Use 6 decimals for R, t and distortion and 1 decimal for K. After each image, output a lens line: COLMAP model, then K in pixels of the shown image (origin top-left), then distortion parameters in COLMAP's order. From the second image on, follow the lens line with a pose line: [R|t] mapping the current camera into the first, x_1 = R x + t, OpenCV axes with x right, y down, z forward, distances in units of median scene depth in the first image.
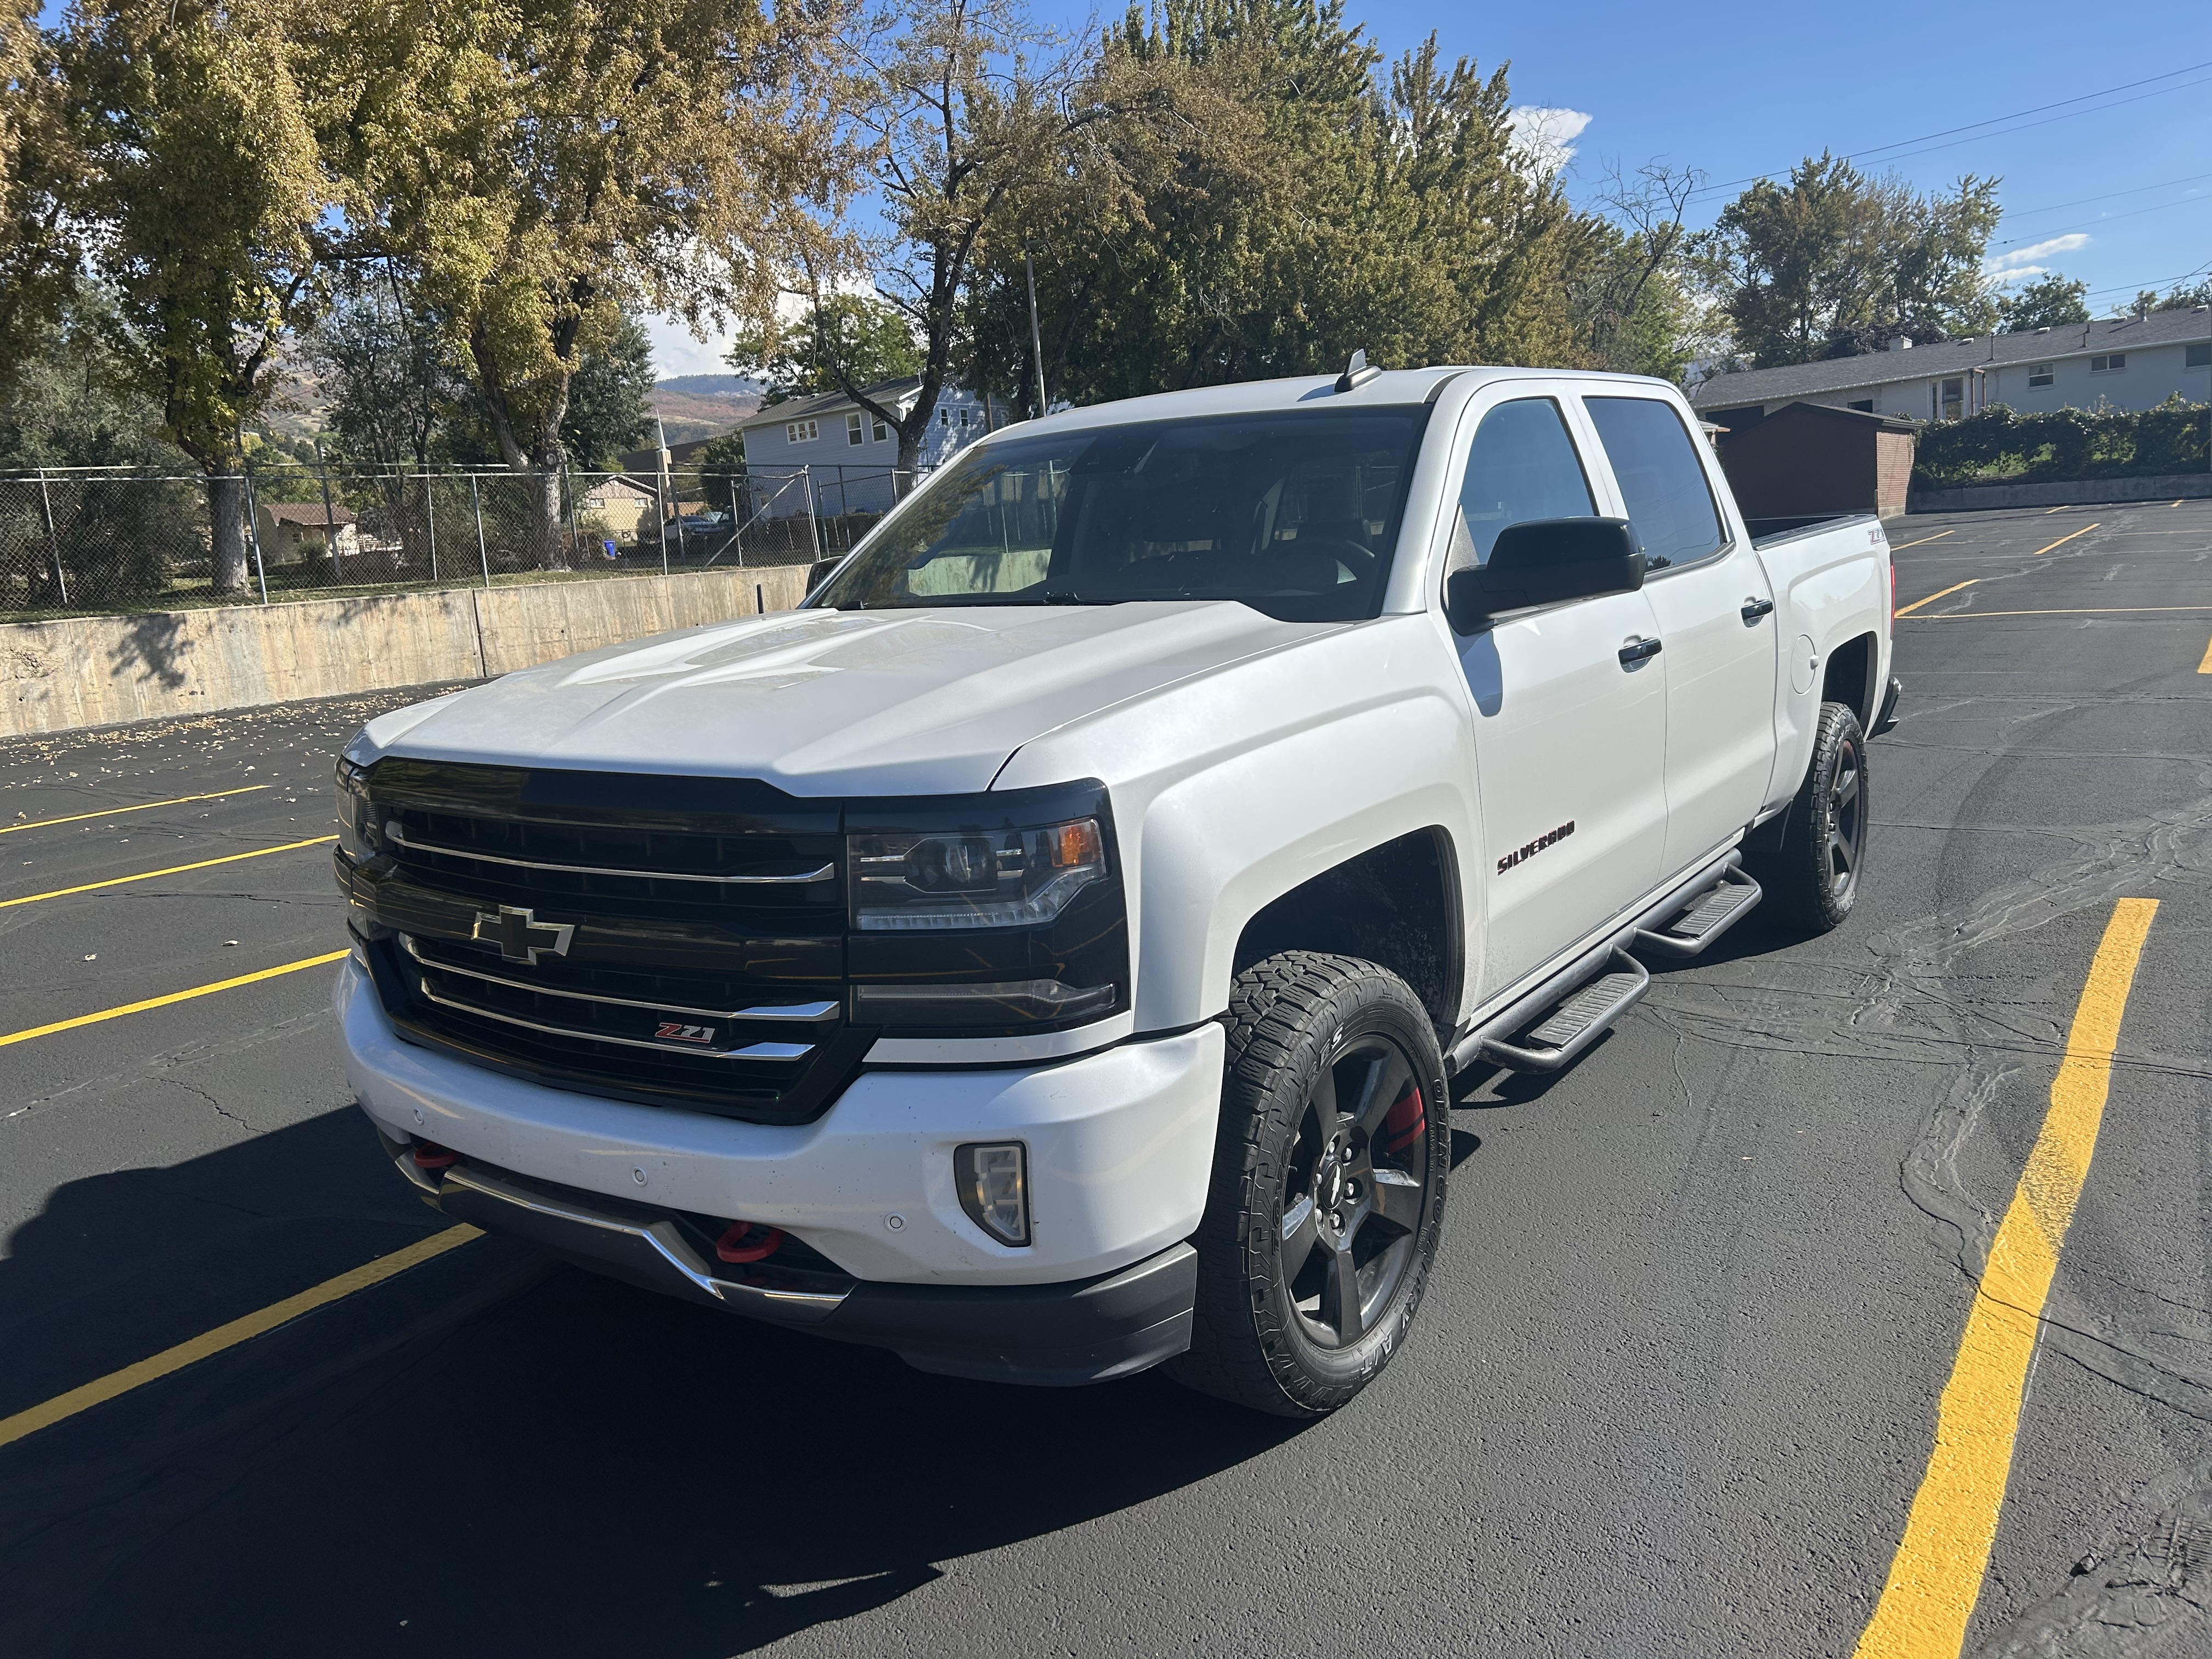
lens RADIAL K [[1662.6, 0, 1098.9], [0, 1662.6, 840.1], [0, 0, 1]] dist [0.030398, -0.038786]
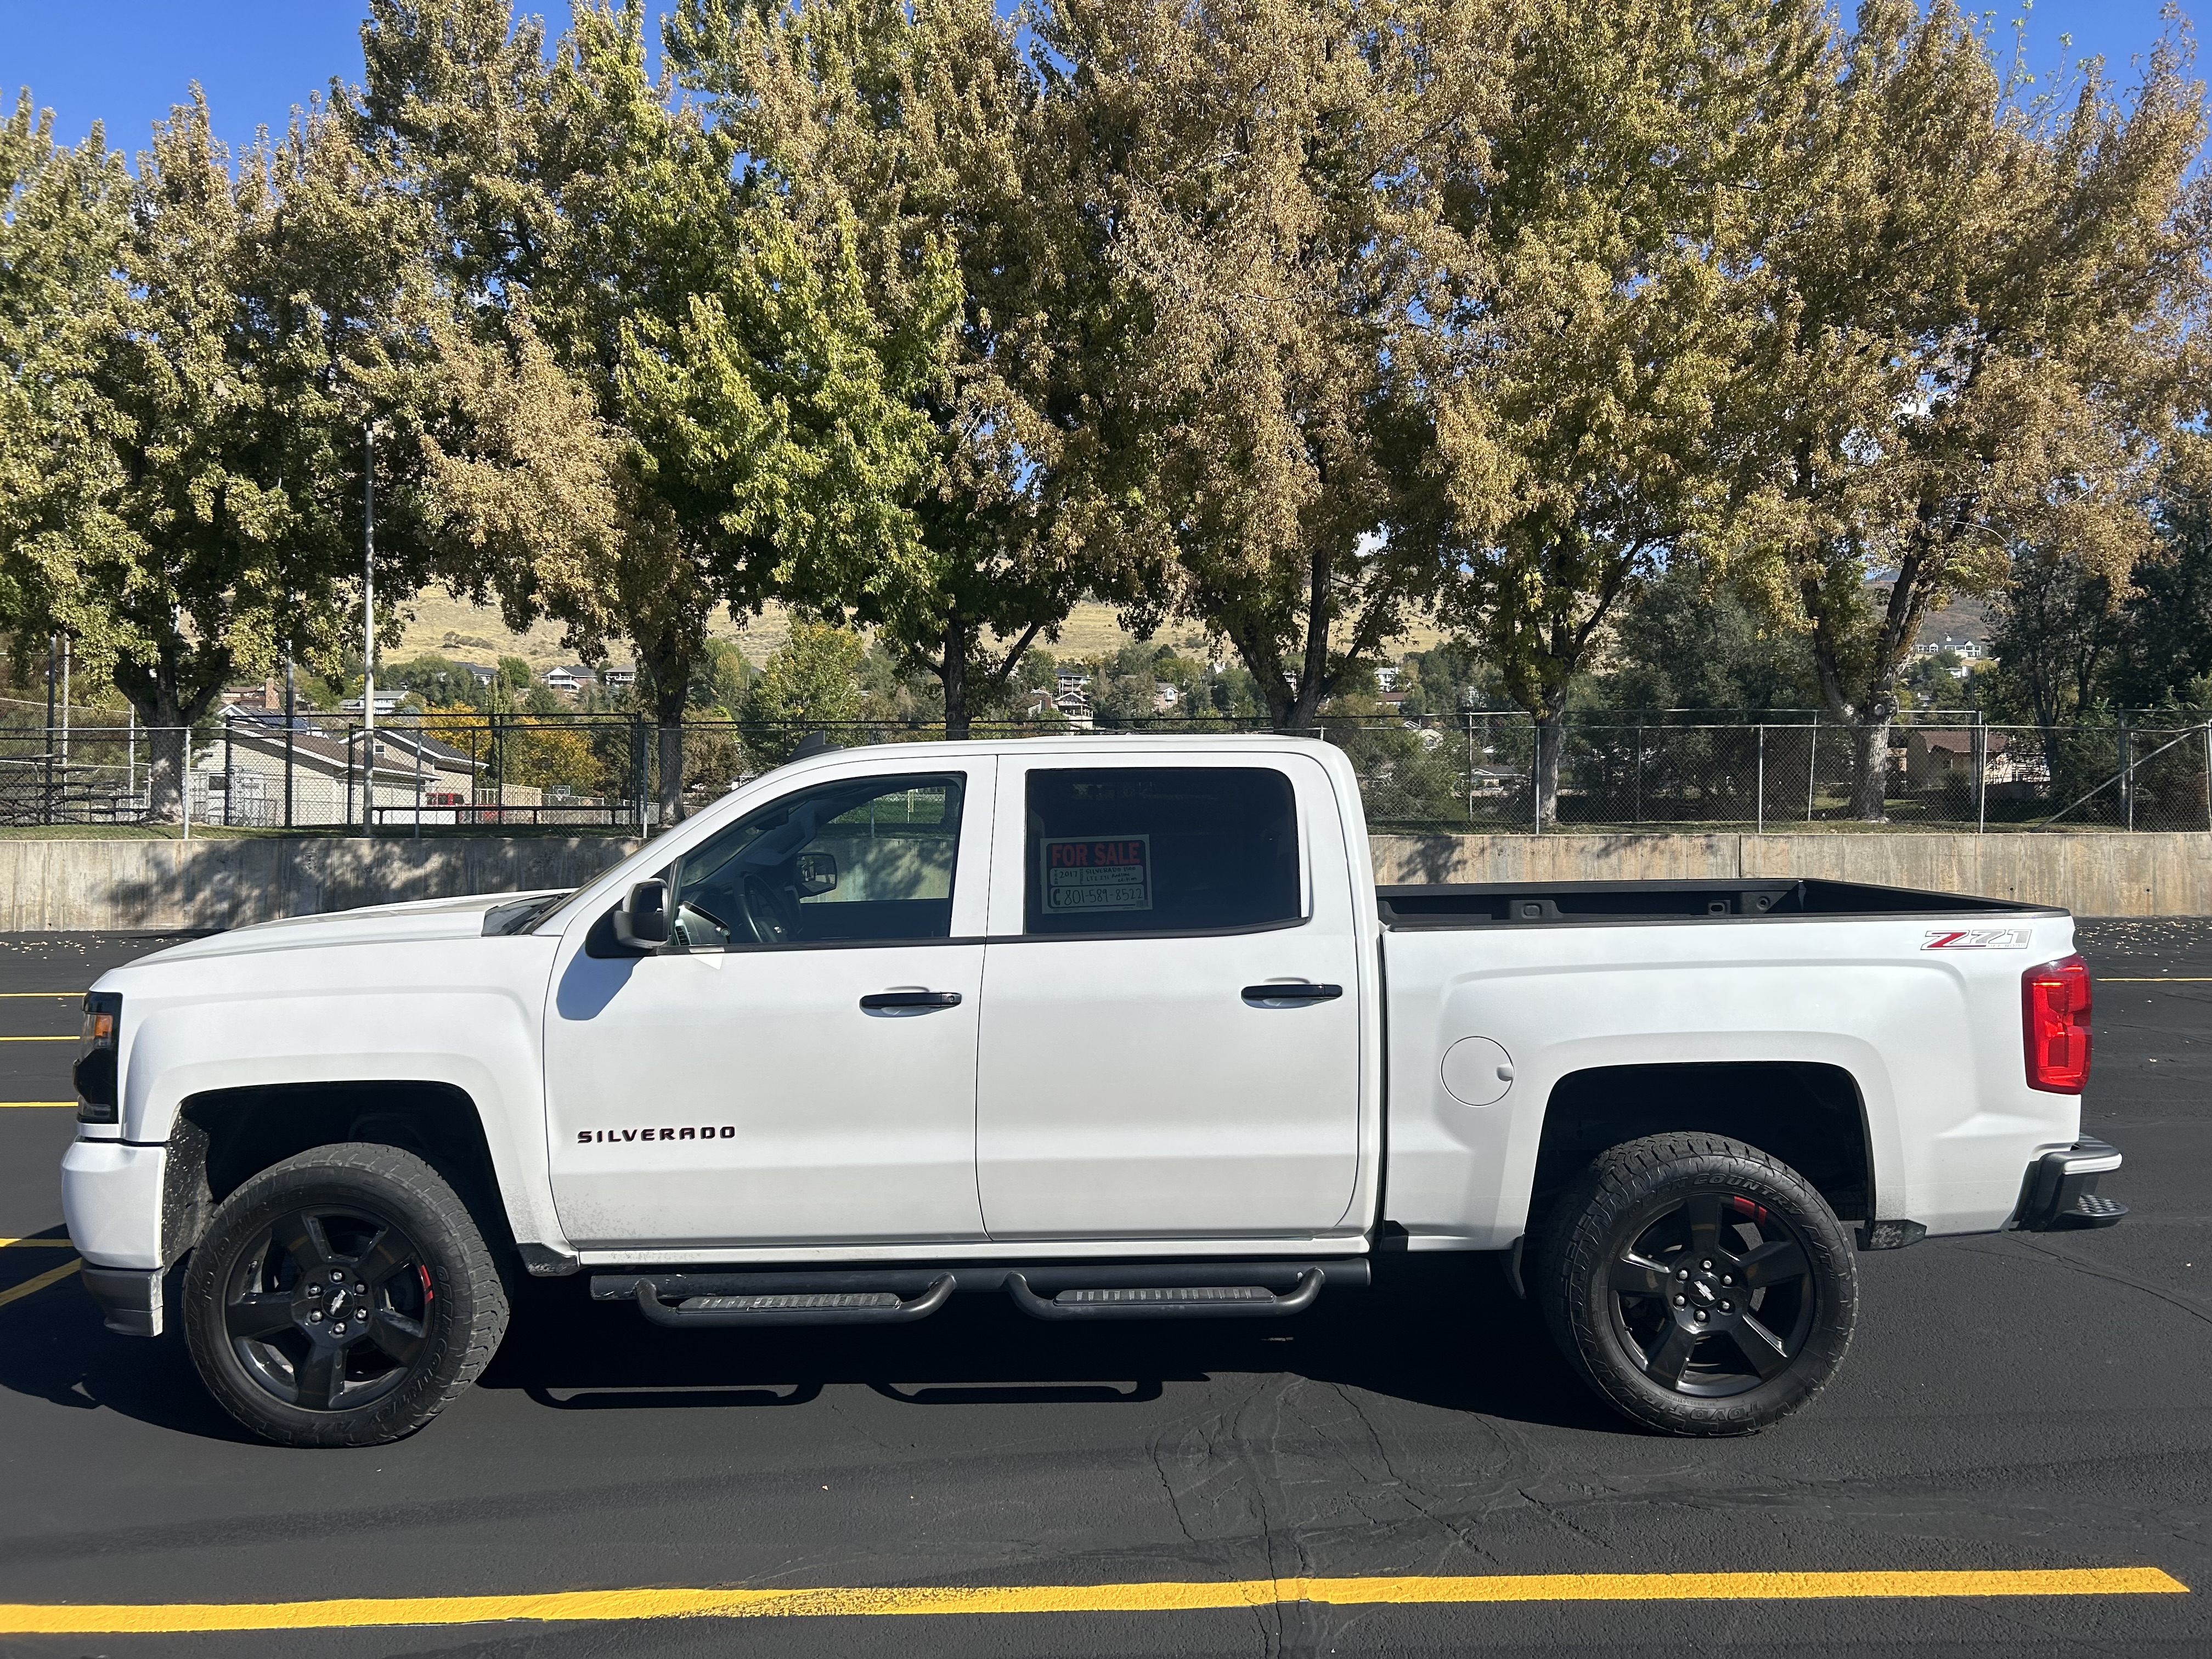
lens RADIAL K [[1662.6, 0, 1106.3], [0, 1662.6, 829.2], [0, 0, 1]] dist [0.030398, -0.038786]
pose [[0.598649, 0.073154, -0.797664, 0.247523], [-0.182199, 0.982154, -0.046668, -0.038334], [0.780015, 0.173271, 0.601293, 0.081238]]
